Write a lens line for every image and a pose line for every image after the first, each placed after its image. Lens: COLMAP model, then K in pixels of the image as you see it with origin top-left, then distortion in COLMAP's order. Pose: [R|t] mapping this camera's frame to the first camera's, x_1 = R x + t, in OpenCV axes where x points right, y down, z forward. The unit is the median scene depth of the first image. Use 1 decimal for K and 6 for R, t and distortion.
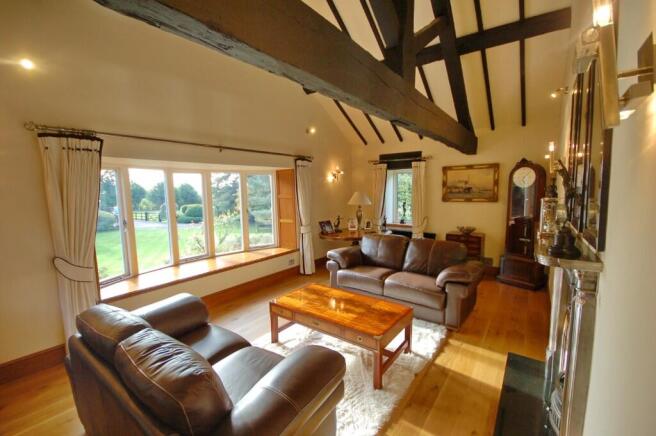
lens RADIAL K [[284.9, 0, 327.9], [0, 284.9, 217.2], [0, 0, 1]] dist [0.001595, 0.000079]
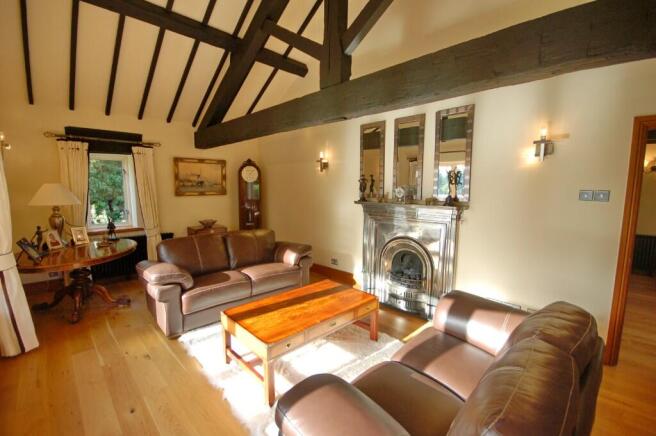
lens RADIAL K [[284.9, 0, 327.7], [0, 284.9, 217.4], [0, 0, 1]] dist [0.001595, 0.000079]
pose [[0.191235, -0.096607, 0.976779, -0.405796], [0.088864, 0.992762, 0.080790, -0.018643], [-0.977513, 0.071350, 0.198436, 0.365697]]
